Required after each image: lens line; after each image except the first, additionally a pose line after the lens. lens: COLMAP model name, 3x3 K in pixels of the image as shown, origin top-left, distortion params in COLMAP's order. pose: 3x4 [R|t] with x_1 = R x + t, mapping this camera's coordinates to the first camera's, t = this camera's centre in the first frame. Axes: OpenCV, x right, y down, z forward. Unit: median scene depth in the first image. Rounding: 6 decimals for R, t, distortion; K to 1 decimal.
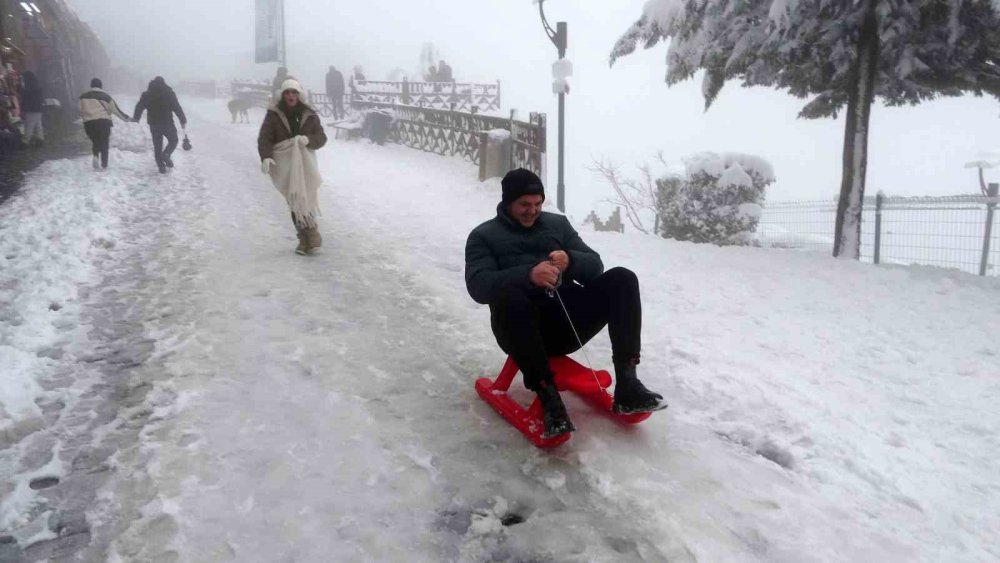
lens RADIAL K [[732.3, 0, 503.1], [0, 732.3, 279.9], [0, 0, 1]] dist [-0.011287, -0.001901]
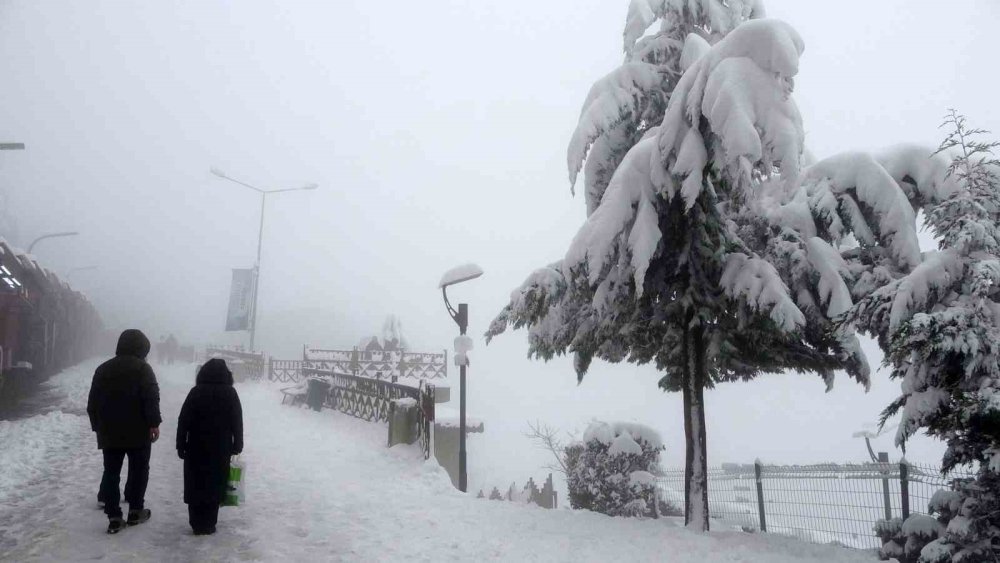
lens RADIAL K [[732.3, 0, 496.6], [0, 732.3, 279.4], [0, 0, 1]] dist [-0.011287, -0.001901]
pose [[0.999938, 0.009479, 0.005877, 0.118348], [-0.006824, 0.936778, -0.349856, 0.004653], [-0.008822, 0.349795, 0.936785, -0.061334]]
